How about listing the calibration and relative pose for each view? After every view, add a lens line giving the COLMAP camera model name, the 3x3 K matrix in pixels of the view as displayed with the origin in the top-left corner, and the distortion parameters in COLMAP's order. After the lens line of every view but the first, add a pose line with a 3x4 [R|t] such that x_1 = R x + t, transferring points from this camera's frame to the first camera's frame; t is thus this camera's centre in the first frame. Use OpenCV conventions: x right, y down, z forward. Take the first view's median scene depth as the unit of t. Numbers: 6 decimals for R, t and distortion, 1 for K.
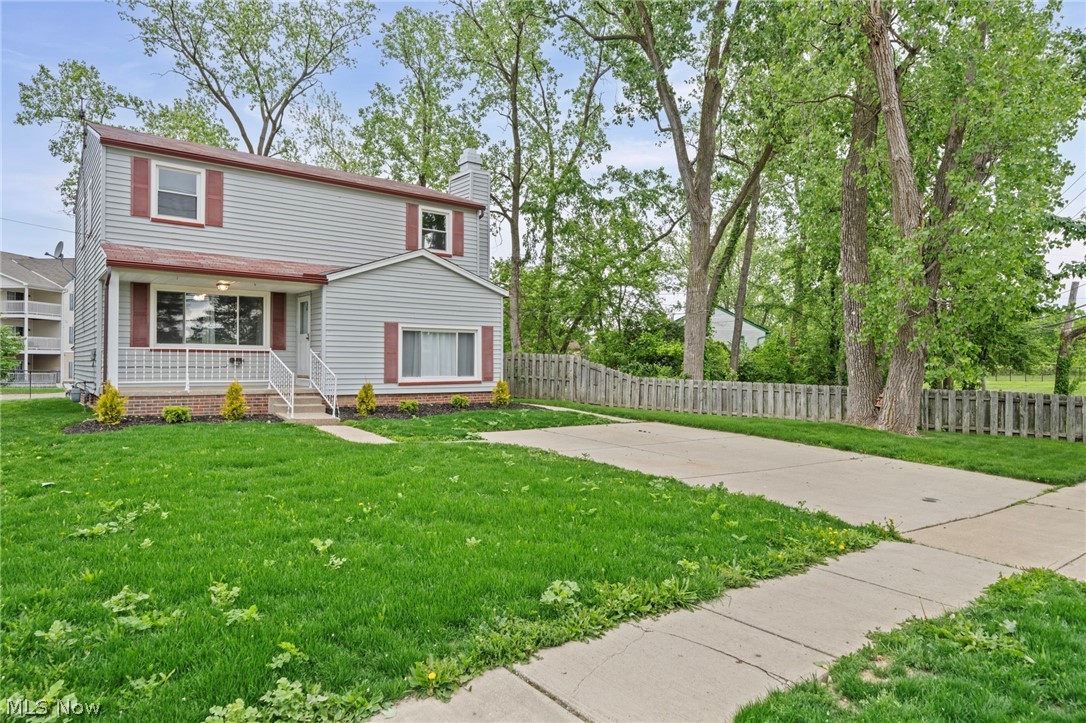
lens RADIAL K [[666.4, 0, 541.5], [0, 666.4, 366.9], [0, 0, 1]] dist [-0.006861, -0.000772]
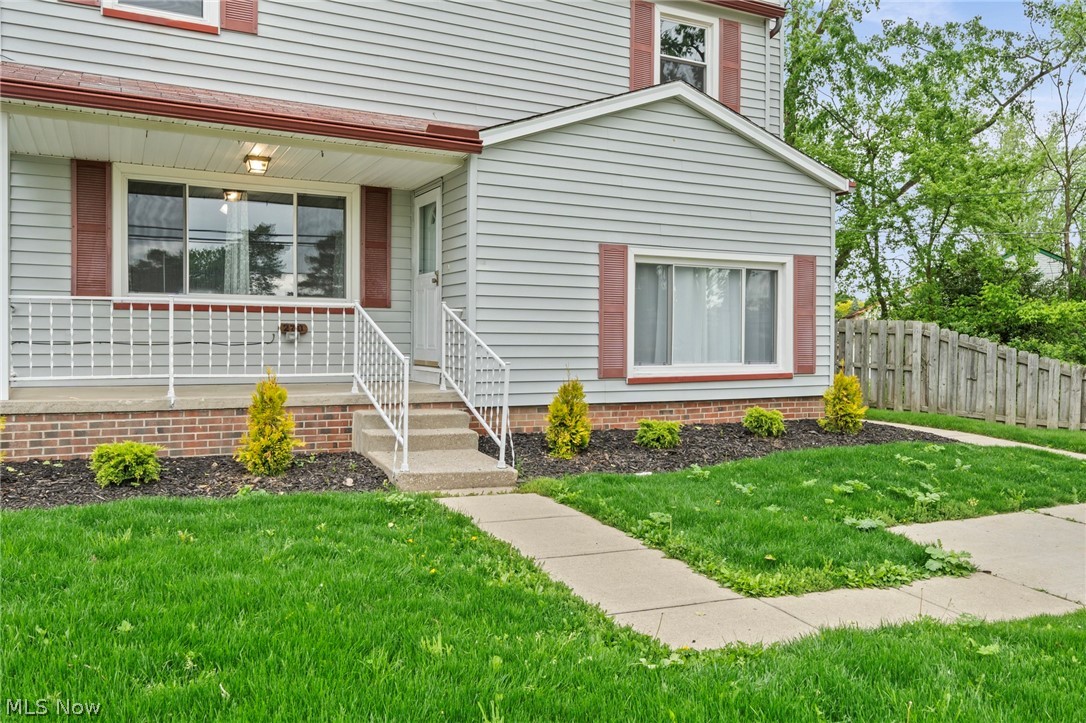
lens RADIAL K [[835.8, 0, 538.8], [0, 835.8, 362.7], [0, 0, 1]] dist [0.001014, 0.001919]
pose [[0.981107, 0.005467, -0.193388, -0.166338], [-0.001277, 0.999762, 0.021786, 0.001033], [0.193461, -0.021128, 0.980881, 0.438120]]
